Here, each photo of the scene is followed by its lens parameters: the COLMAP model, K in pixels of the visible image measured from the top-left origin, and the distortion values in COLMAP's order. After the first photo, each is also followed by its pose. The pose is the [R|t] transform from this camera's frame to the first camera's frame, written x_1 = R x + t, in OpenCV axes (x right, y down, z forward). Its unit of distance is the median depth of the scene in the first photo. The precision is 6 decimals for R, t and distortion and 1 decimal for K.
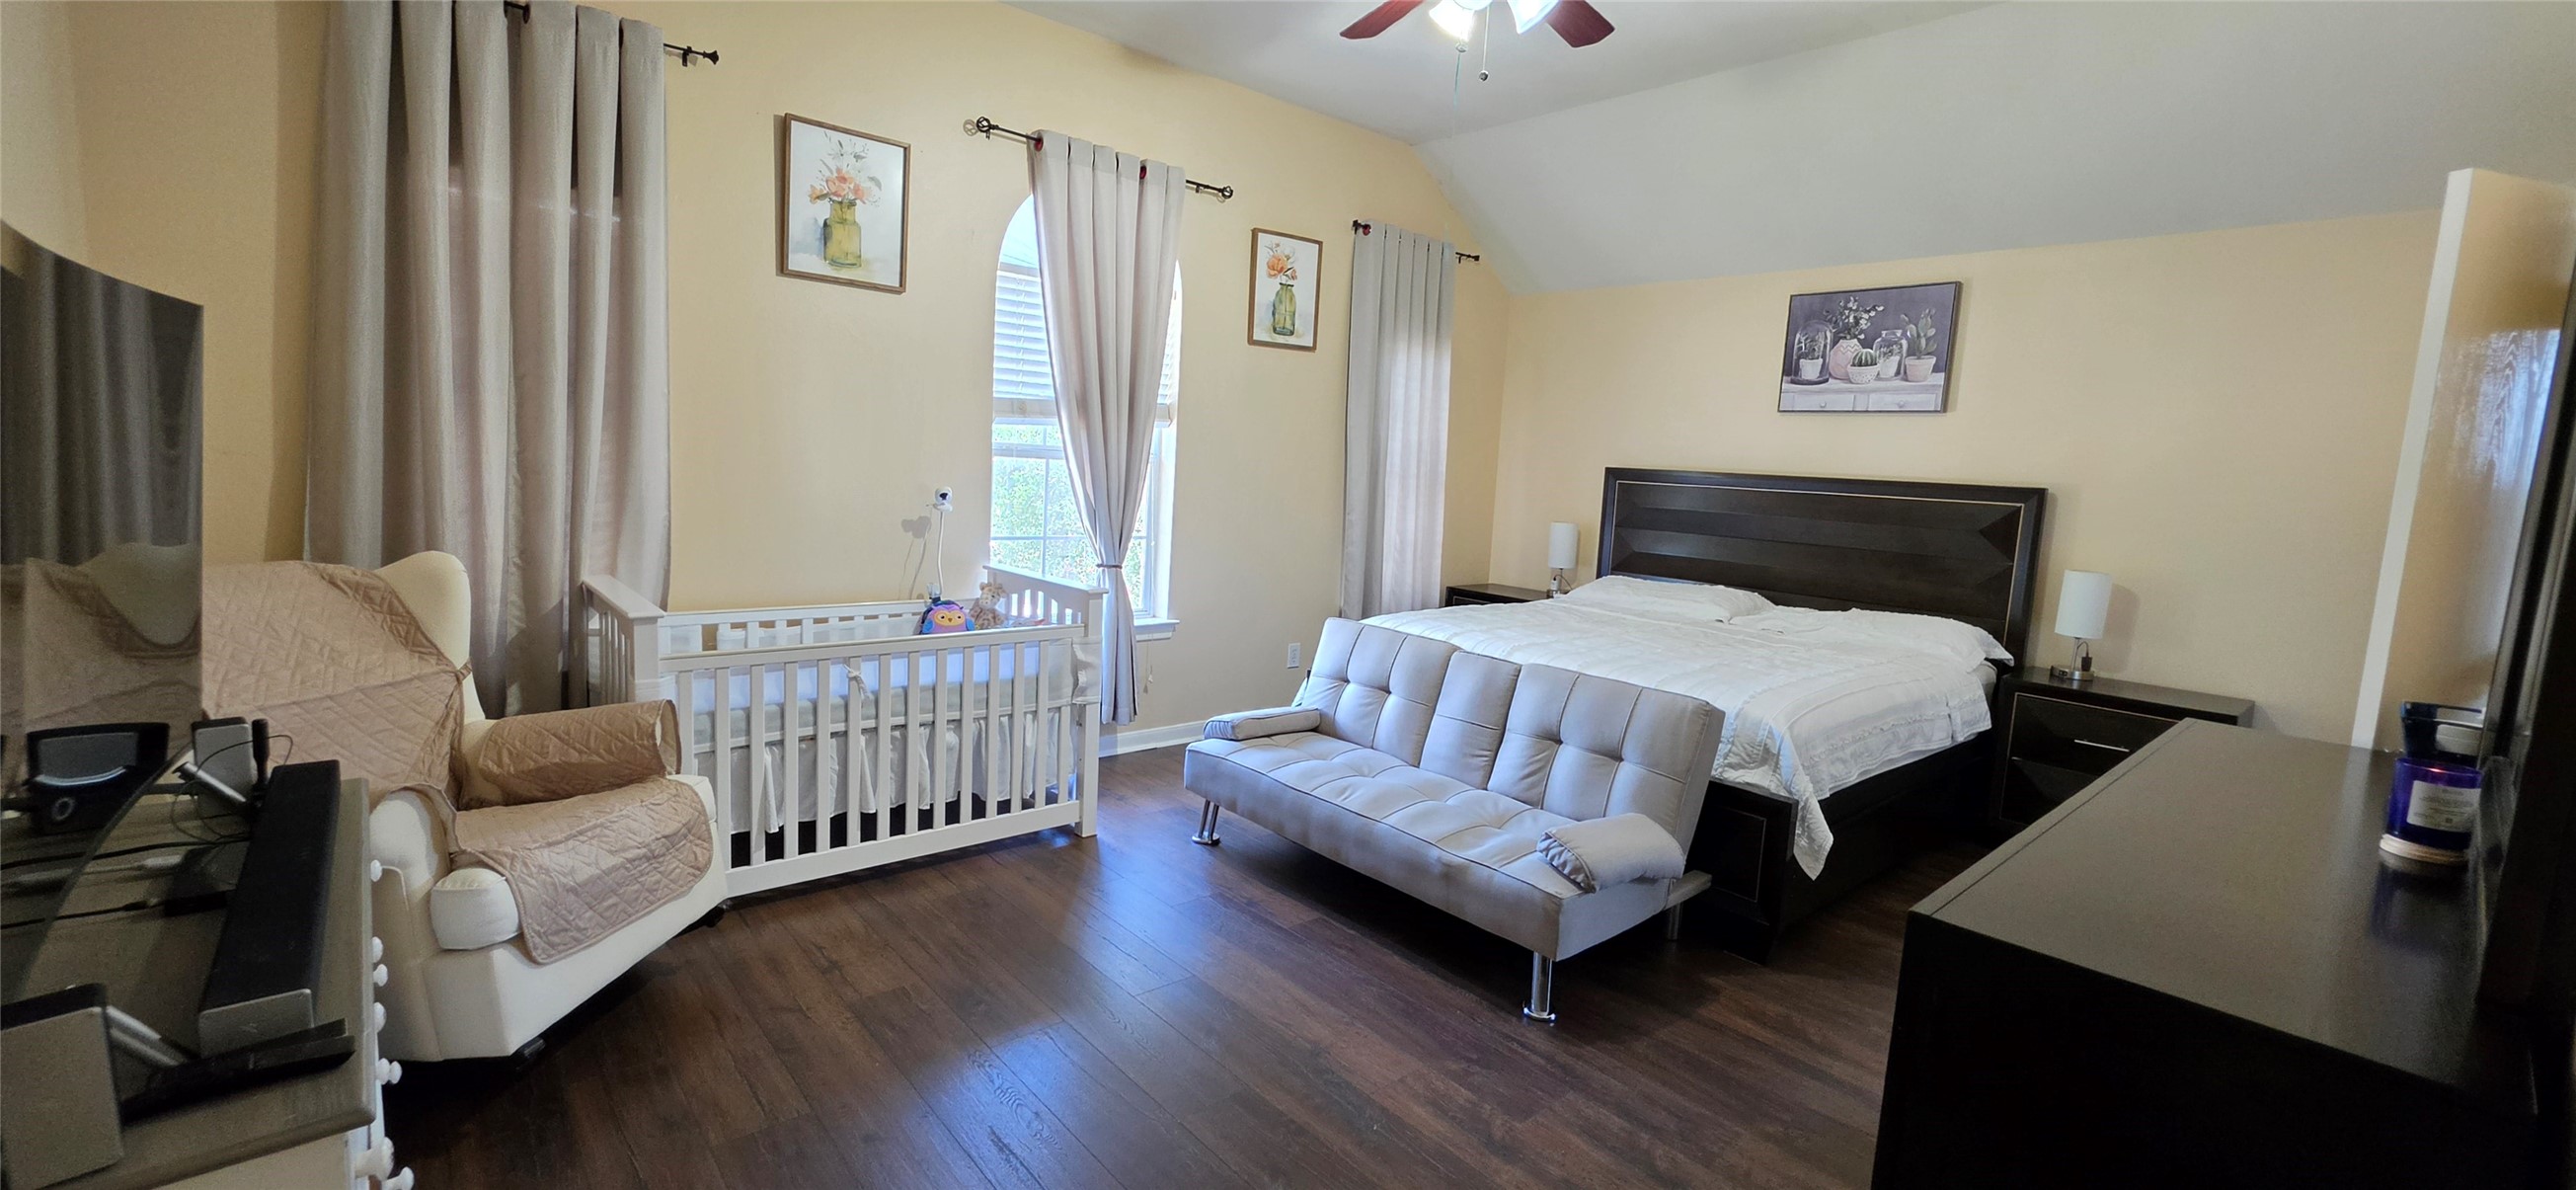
lens RADIAL K [[1040.8, 0, 1286.5], [0, 1040.8, 577.8], [0, 0, 1]] dist [-0.000571, -0.000035]
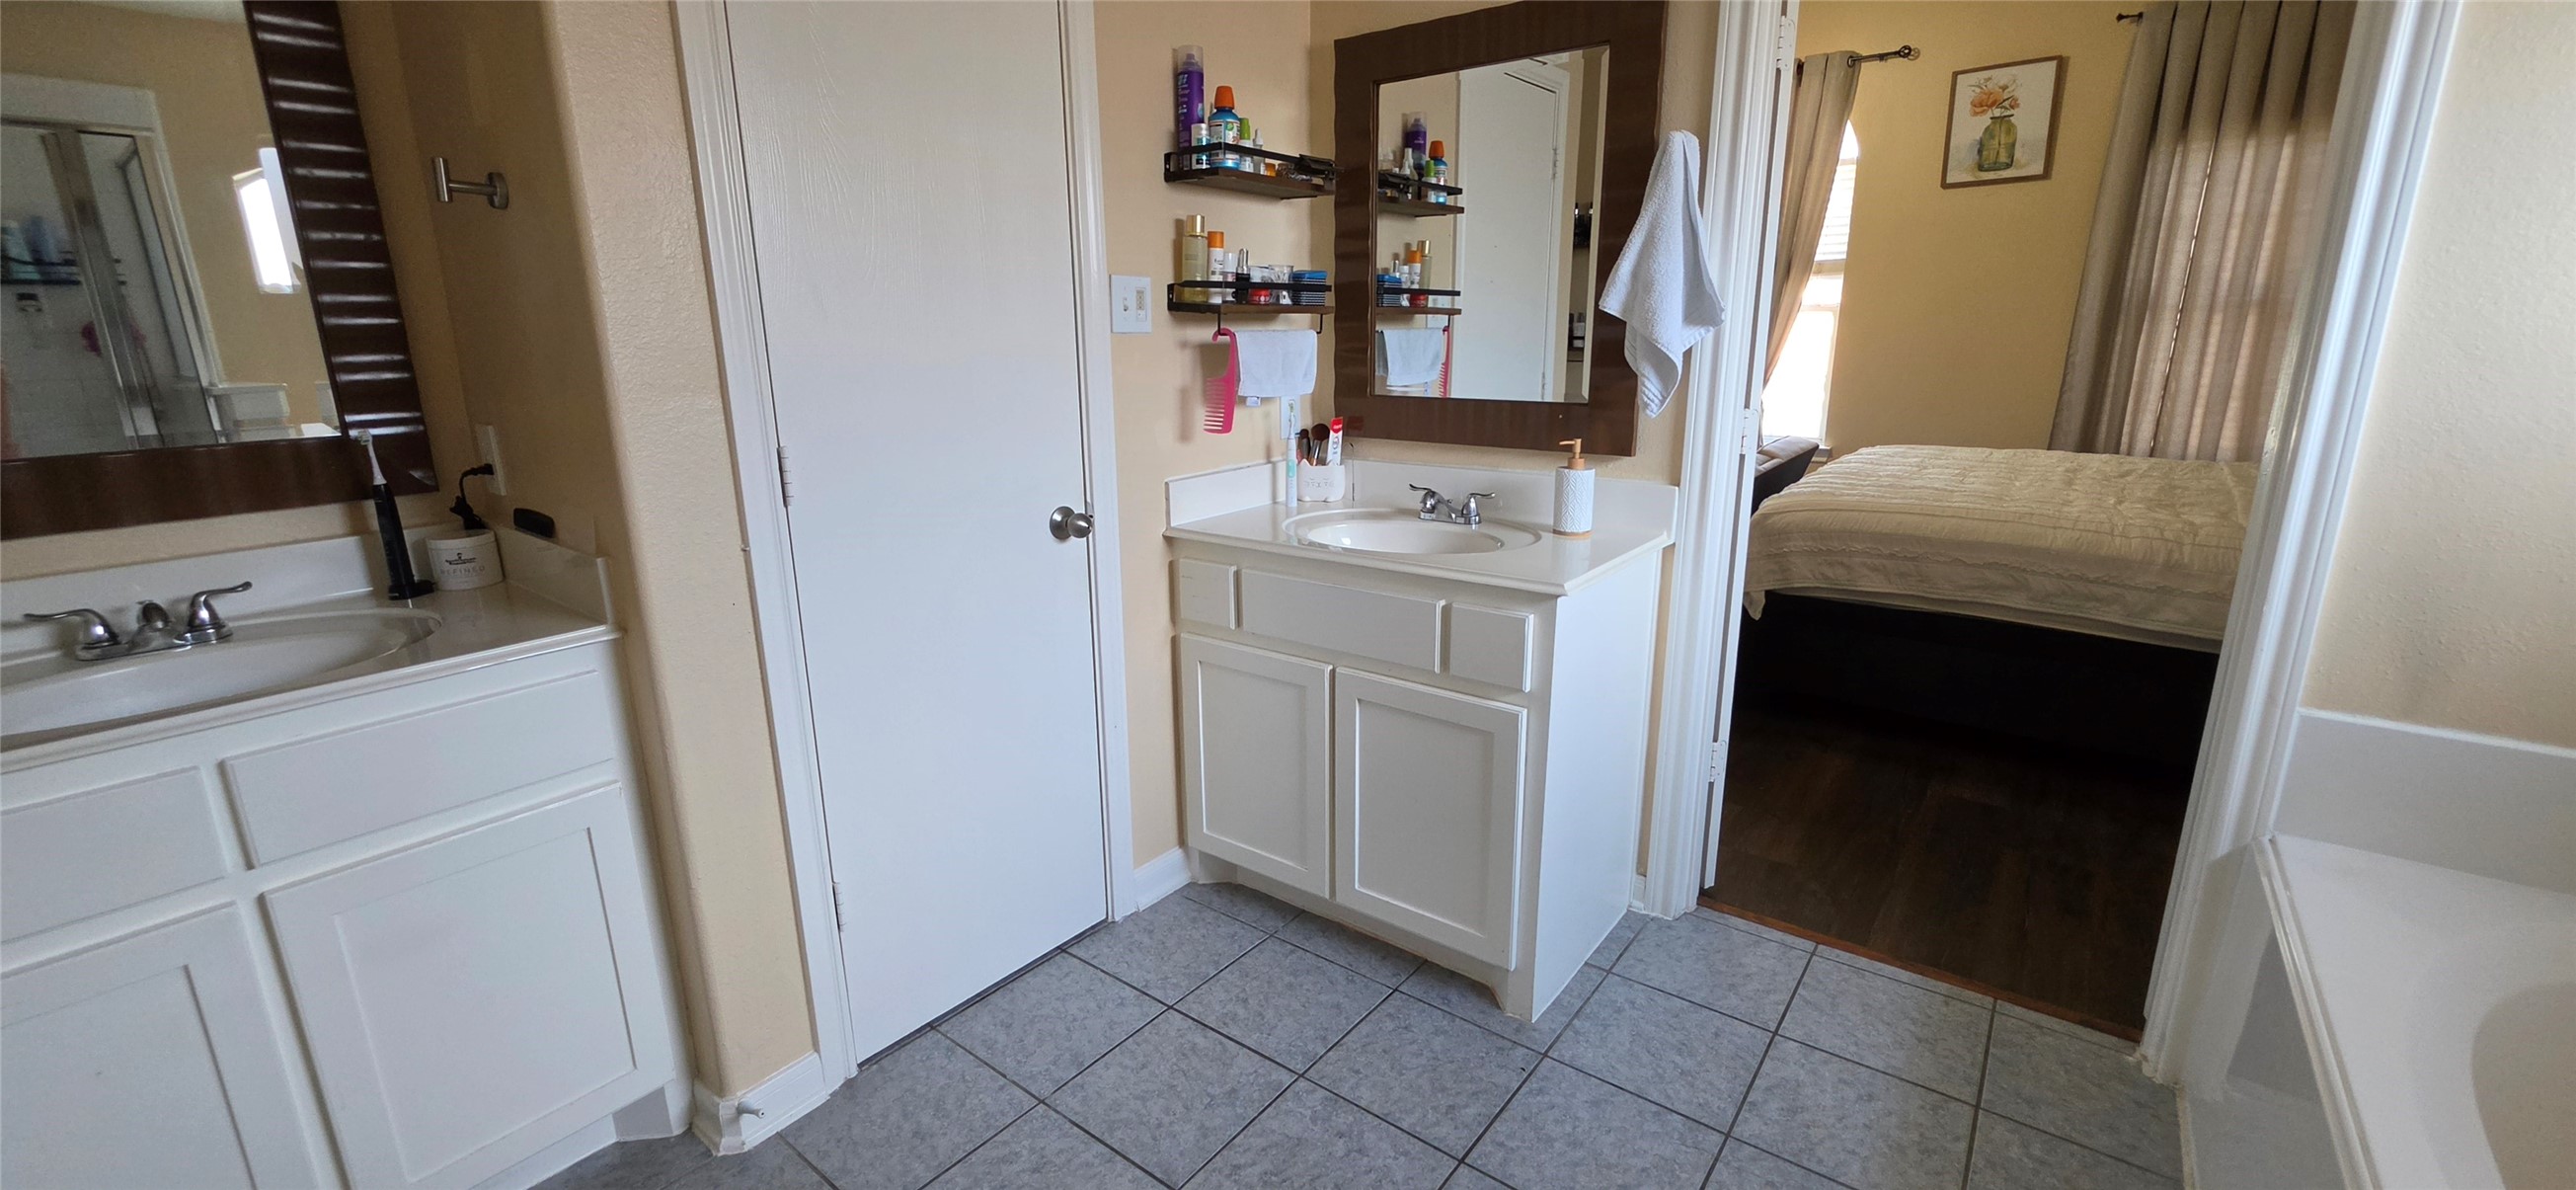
lens RADIAL K [[1040.8, 0, 1289.4], [0, 1040.8, 588.0], [0, 0, 1]] dist [-0.000571, -0.000035]
pose [[0.201765, 0.188341, -0.961155, 0.898496], [-0.083573, 0.981069, 0.174699, 0.040692], [0.975862, 0.045078, 0.213686, 0.151264]]
